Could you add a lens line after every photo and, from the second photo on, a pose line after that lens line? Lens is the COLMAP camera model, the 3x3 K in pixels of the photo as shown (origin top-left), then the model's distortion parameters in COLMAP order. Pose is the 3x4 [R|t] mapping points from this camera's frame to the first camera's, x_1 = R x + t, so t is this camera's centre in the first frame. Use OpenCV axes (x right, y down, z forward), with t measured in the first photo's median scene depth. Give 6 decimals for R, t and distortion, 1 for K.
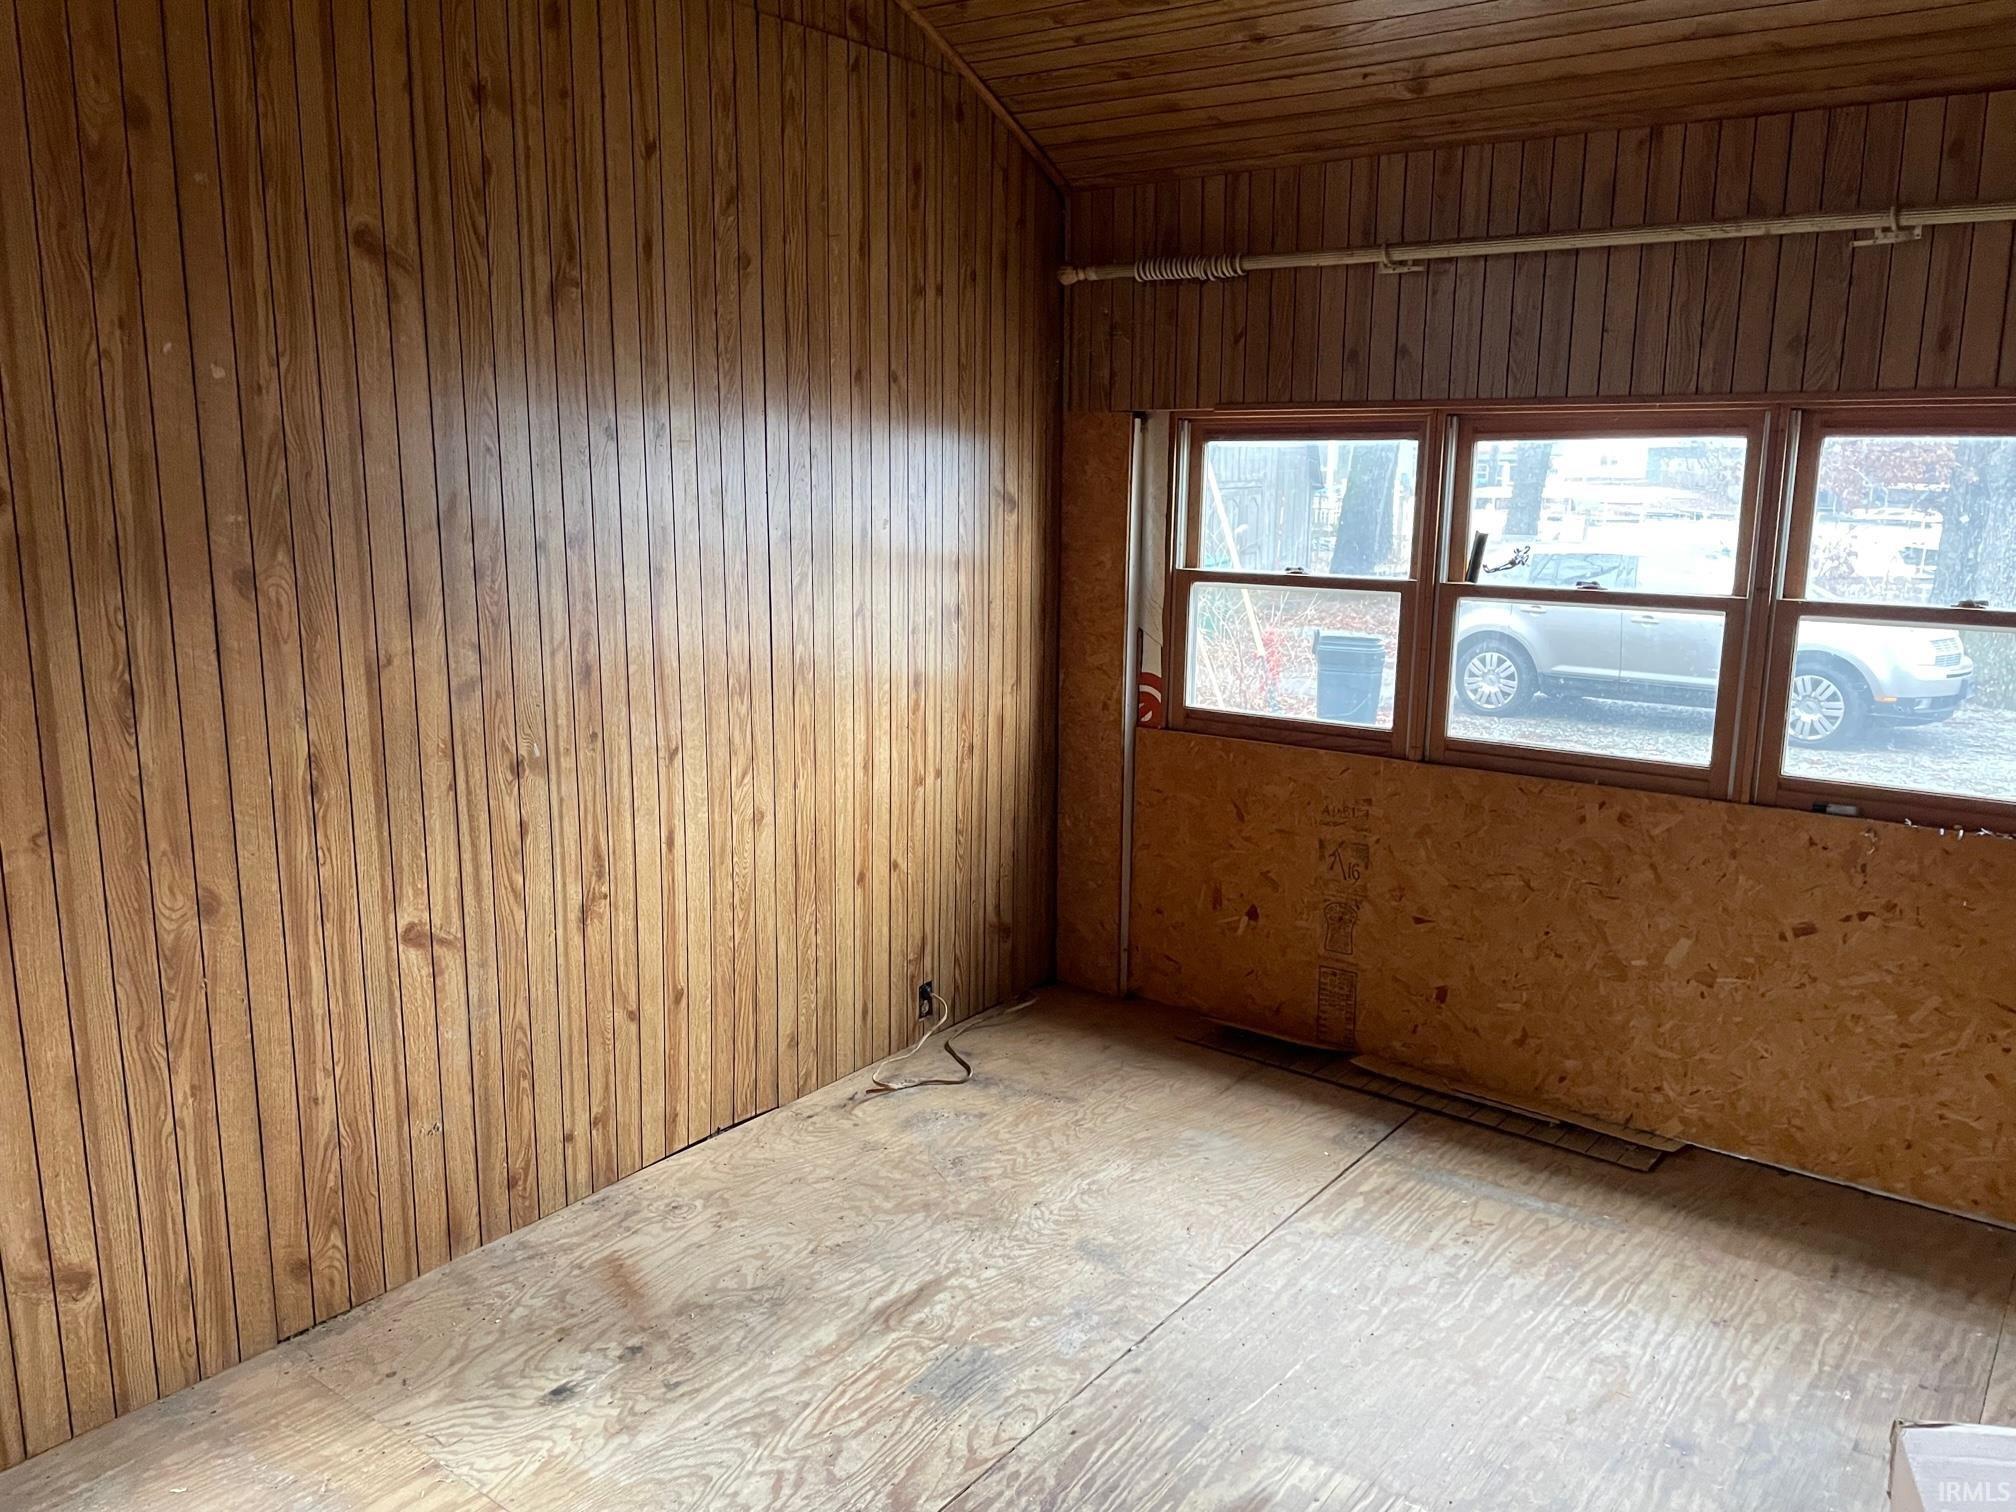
lens RADIAL K [[1516.0, 0, 1017.8], [0, 1516.0, 752.8], [0, 0, 1]] dist [0.086026, -0.104022]
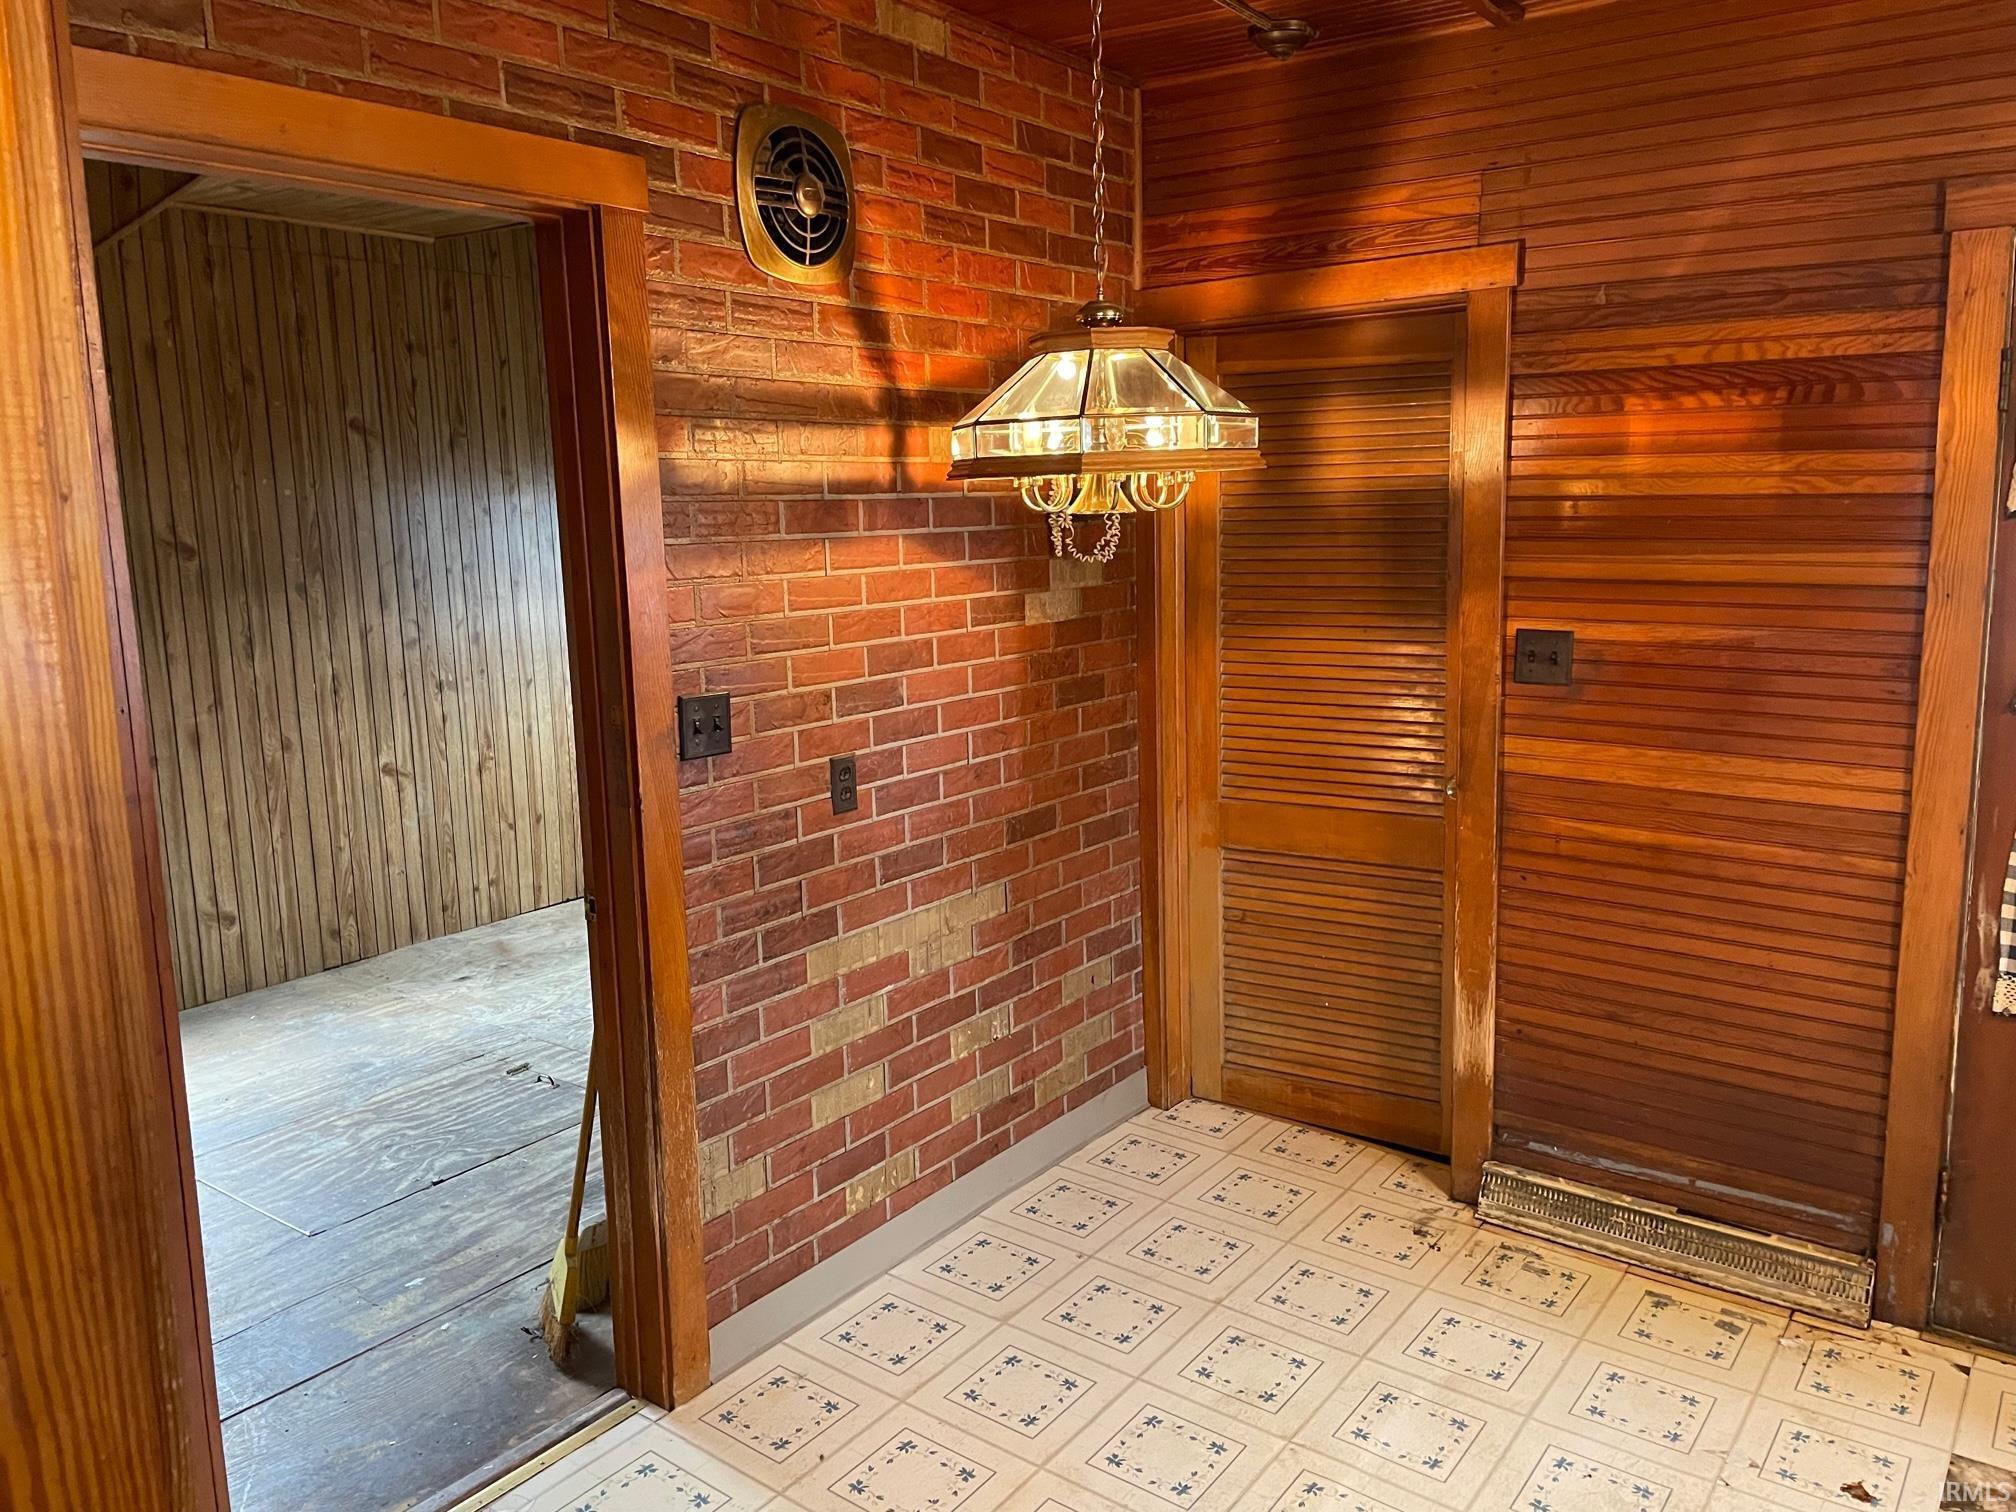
lens RADIAL K [[1516.0, 0, 1015.4], [0, 1516.0, 741.5], [0, 0, 1]] dist [0.086026, -0.104022]
pose [[0.999308, -0.037149, -0.002095, 0.423344], [0.037056, 0.998728, -0.034183, 0.183673], [0.003362, 0.034082, 0.999413, -0.980448]]
